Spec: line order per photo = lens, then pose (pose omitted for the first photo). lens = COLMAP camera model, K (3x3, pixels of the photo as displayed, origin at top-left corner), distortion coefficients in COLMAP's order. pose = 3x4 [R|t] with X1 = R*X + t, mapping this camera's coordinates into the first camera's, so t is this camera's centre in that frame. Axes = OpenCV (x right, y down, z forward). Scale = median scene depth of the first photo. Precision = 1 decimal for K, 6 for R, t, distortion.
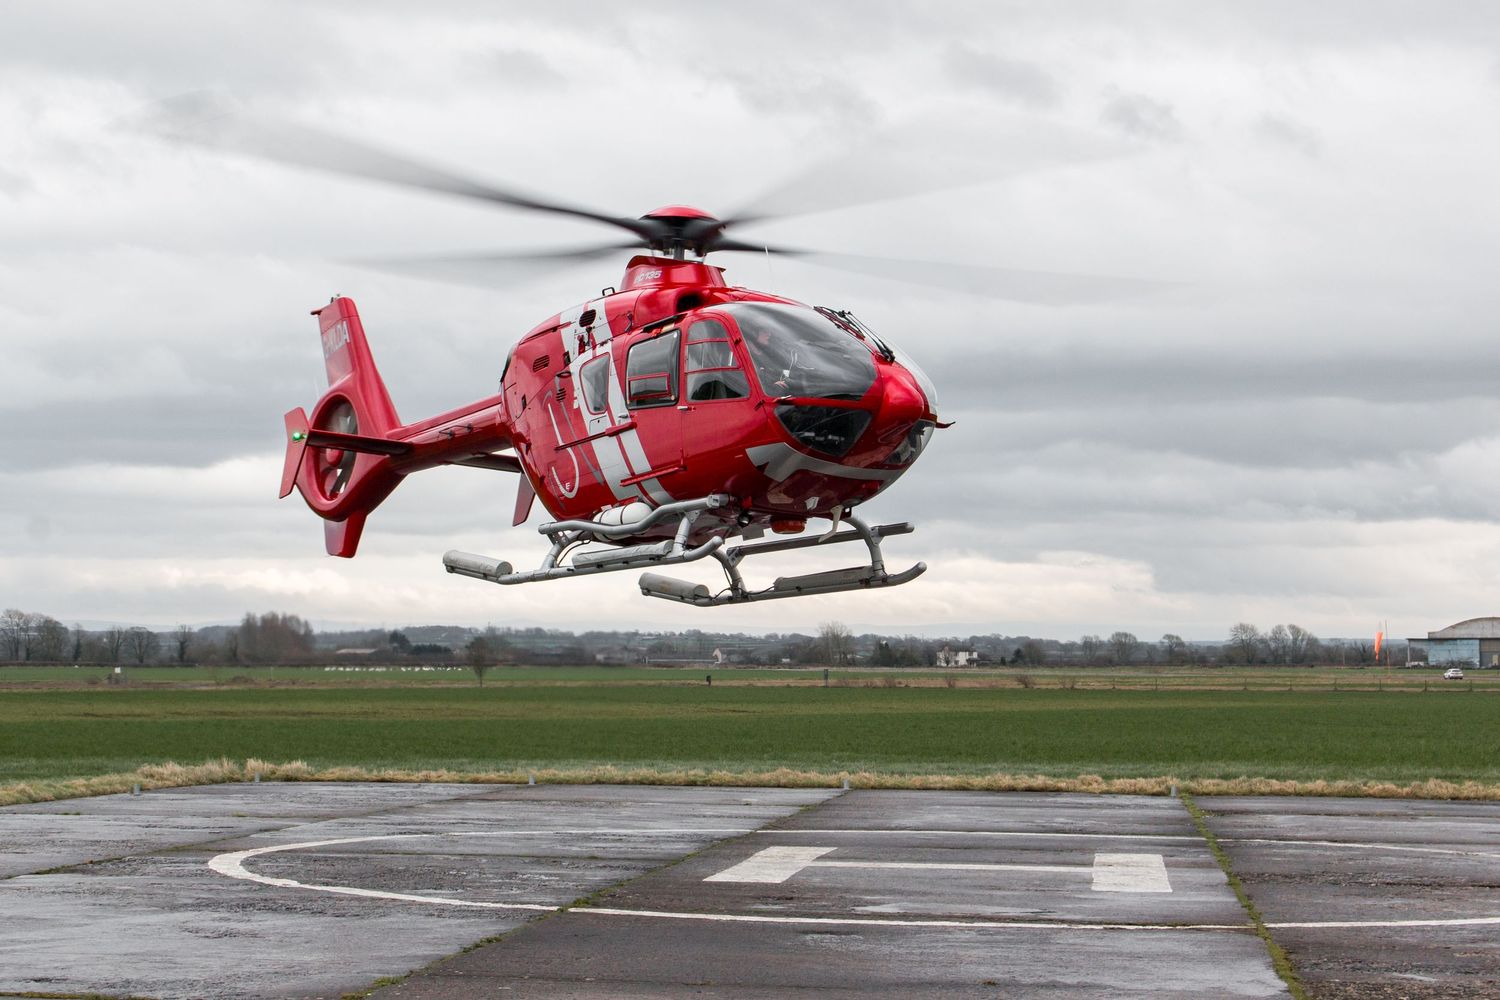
lens RADIAL K [[2703.6, 0, 750.0], [0, 2703.6, 500.0], [0, 0, 1]] dist [-0.000468, 0.013640]
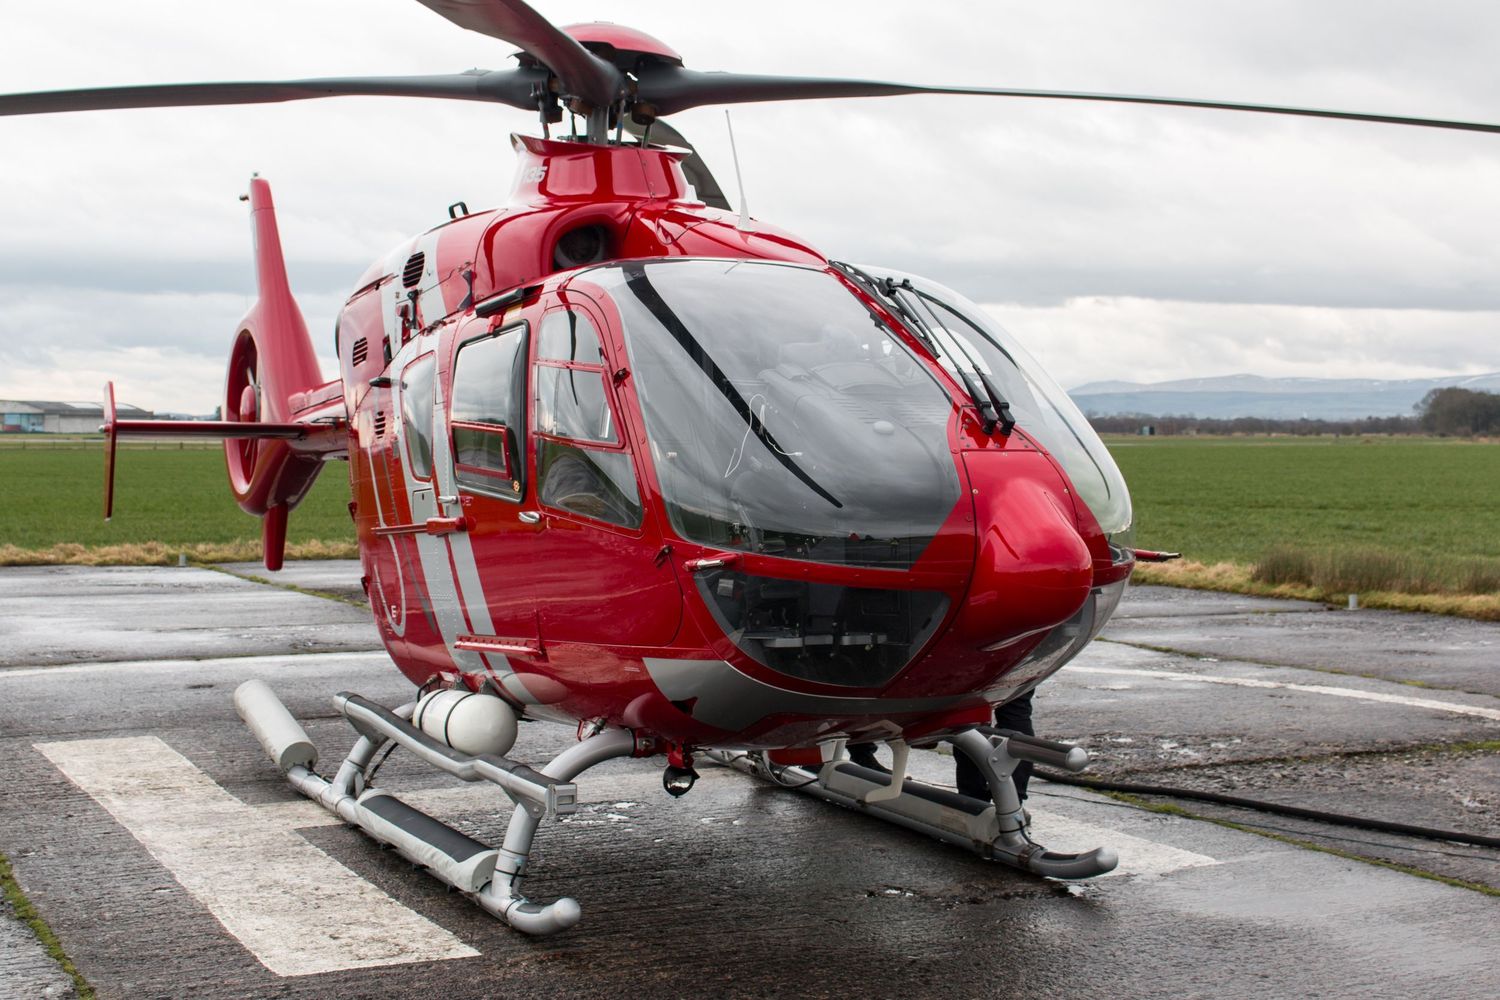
lens RADIAL K [[1934.0, 0, 750.0], [0, 1934.0, 500.0], [0, 0, 1]] dist [-0.009124, 0.001967]
pose [[0.989274, -0.027648, -0.143429, 0.051948], [0.048499, 0.988390, 0.143991, -0.076977], [0.137782, -0.149403, 0.979130, 0.687995]]
